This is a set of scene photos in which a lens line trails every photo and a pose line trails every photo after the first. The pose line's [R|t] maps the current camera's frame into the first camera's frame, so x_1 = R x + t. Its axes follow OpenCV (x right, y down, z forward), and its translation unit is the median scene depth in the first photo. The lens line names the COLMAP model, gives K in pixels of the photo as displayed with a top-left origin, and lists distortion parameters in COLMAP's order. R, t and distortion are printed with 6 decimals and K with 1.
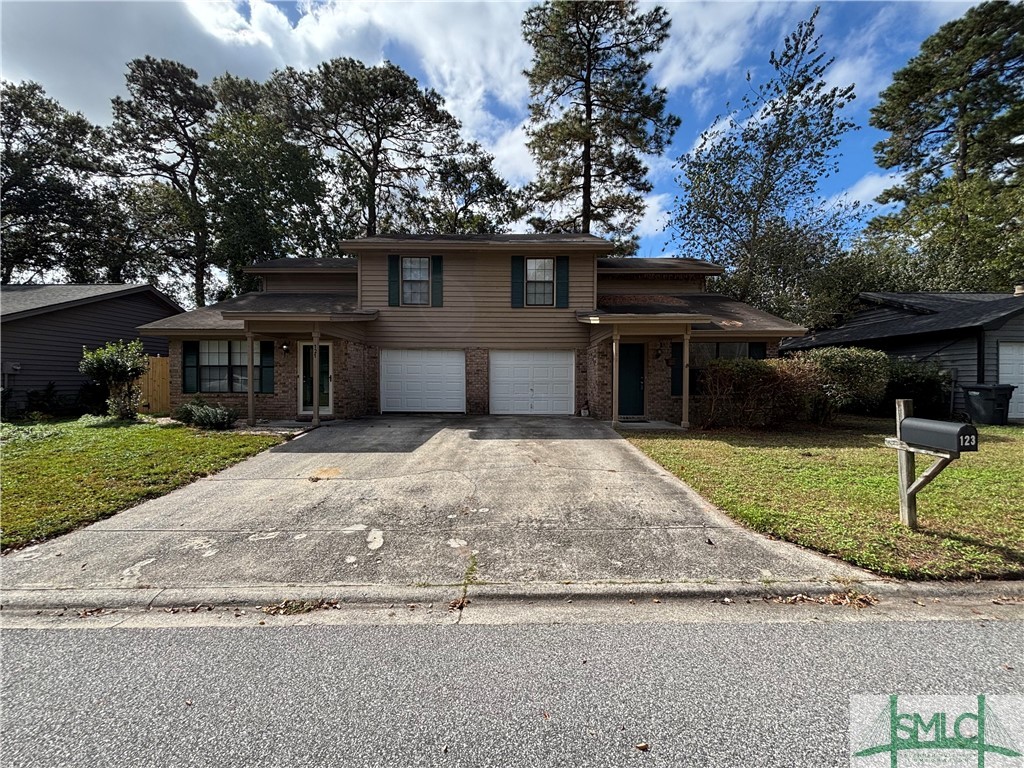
lens RADIAL K [[411.9, 0, 511.9], [0, 411.9, 384.1], [0, 0, 1]] dist [-0.000640, -0.001119]
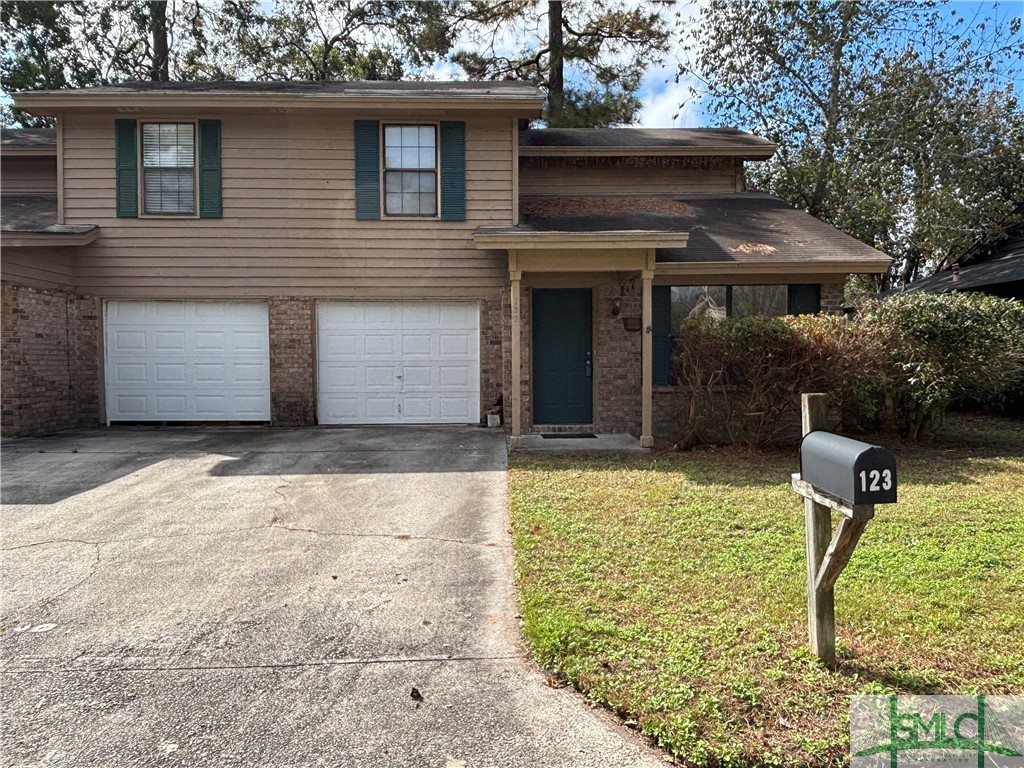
lens RADIAL K [[748.8, 0, 512.6], [0, 748.8, 383.1], [0, 0, 1]] dist [0.008893, -0.013812]
pose [[0.999556, -0.007632, 0.028797, 0.168897], [0.006989, 0.999726, 0.022349, 0.000905], [-0.028960, -0.022138, 0.999335, 0.039583]]
